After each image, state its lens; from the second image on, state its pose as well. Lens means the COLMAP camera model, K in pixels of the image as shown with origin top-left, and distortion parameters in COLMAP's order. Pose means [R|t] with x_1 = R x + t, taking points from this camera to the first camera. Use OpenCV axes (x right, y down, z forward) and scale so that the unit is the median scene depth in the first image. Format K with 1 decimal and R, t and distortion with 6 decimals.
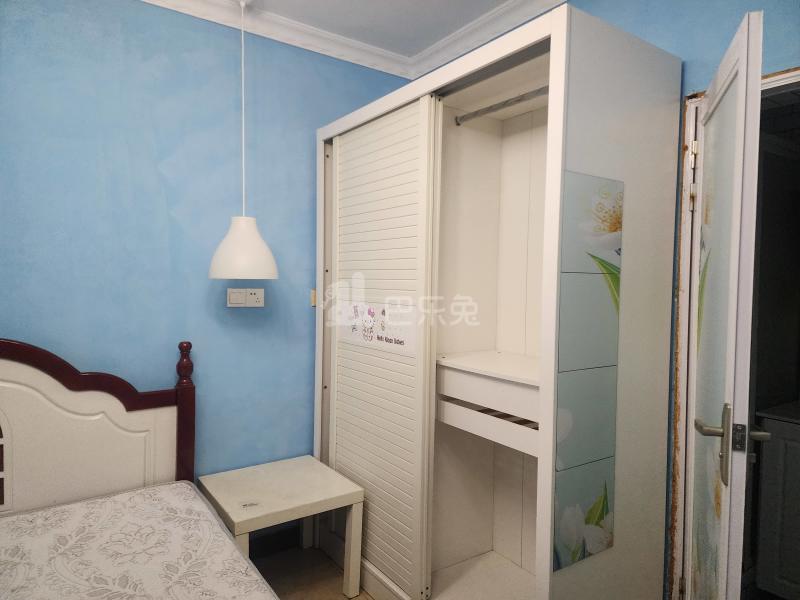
lens RADIAL K [[532.3, 0, 400.0], [0, 532.3, 300.0], [0, 0, 1]] dist [0.070201, -0.063101]
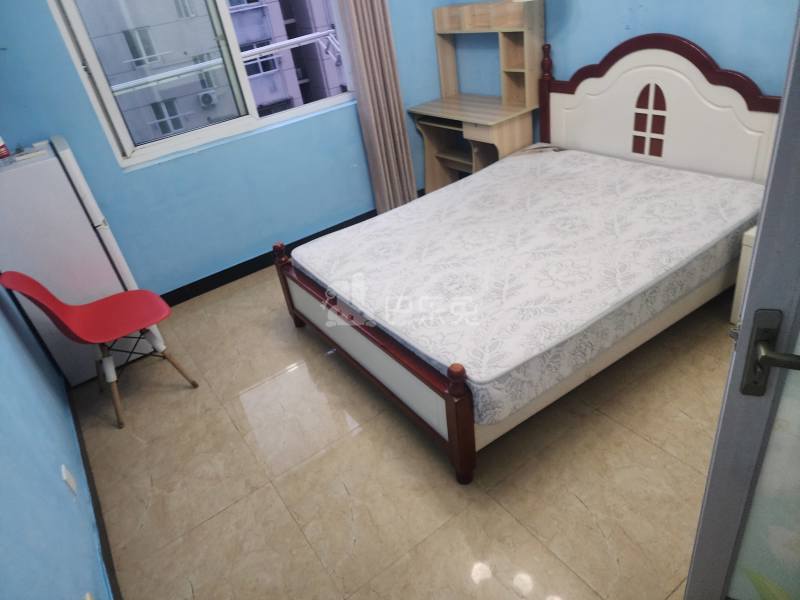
lens RADIAL K [[532.3, 0, 400.0], [0, 532.3, 300.0], [0, 0, 1]] dist [0.070201, -0.063101]
pose [[0.002988, 0.523626, -0.851943, 0.750007], [0.122188, 0.845372, 0.520016, -0.155523], [0.992502, -0.105651, -0.061455, 0.335110]]
